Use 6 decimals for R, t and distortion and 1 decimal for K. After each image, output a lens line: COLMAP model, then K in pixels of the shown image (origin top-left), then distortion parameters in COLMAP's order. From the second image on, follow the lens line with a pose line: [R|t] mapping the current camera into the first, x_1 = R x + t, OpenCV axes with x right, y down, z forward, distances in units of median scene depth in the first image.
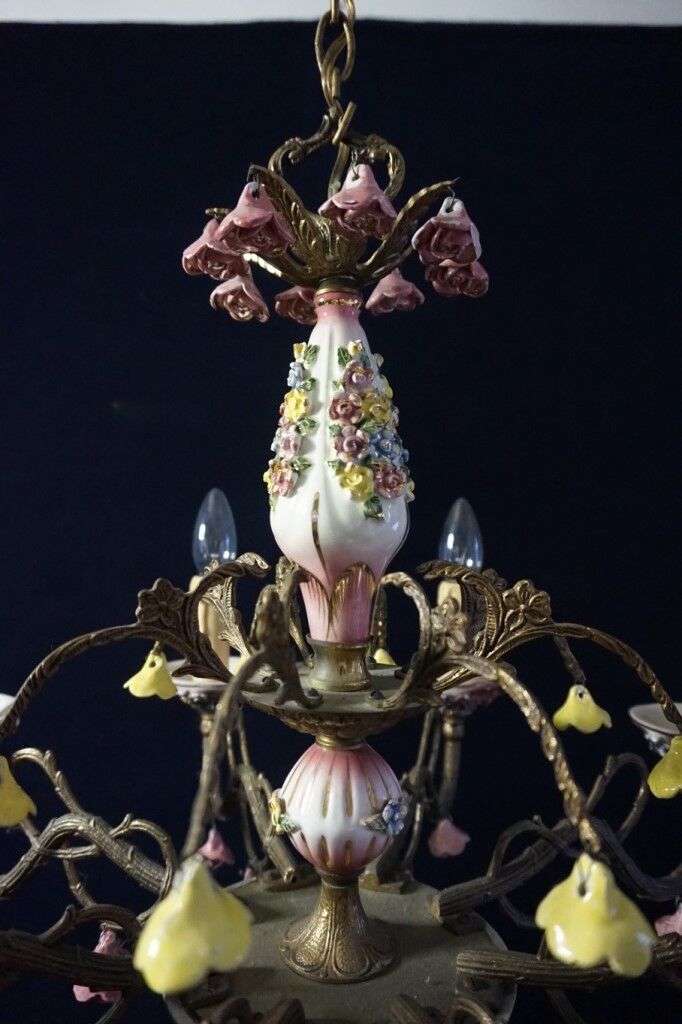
lens RADIAL K [[645.4, 0, 341.0], [0, 645.4, 512.0], [0, 0, 1]] dist [-0.006744, -0.000775]
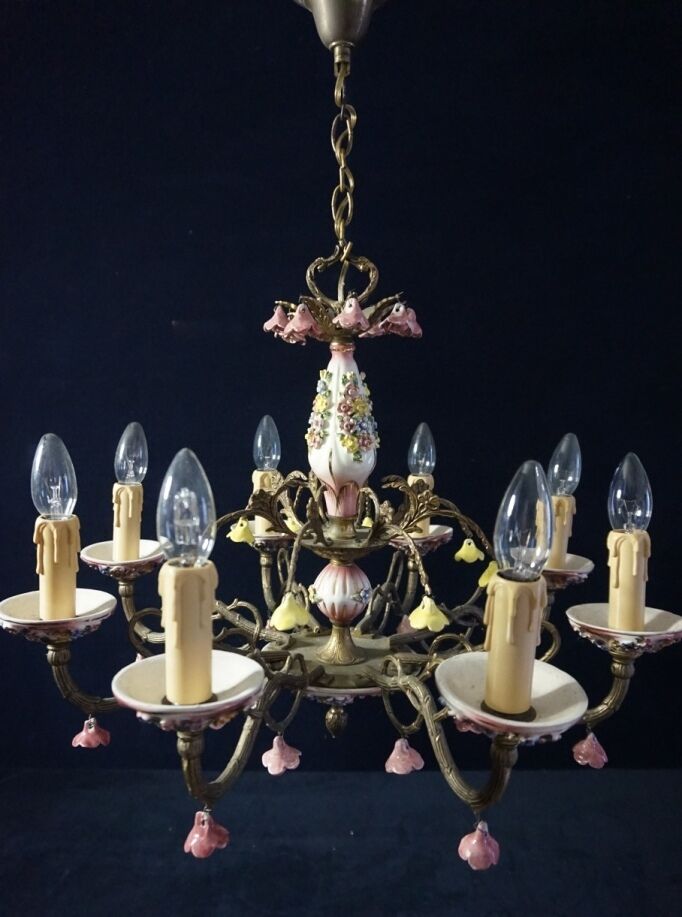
lens RADIAL K [[689.1, 0, 341.0], [0, 689.1, 458.5], [0, 0, 1]] dist [0.000982, 0.000562]
pose [[0.999670, 0.010446, -0.023474, 0.046871], [-0.006972, 0.989631, 0.143466, -0.311669], [0.024729, -0.143255, 0.989377, -1.209024]]
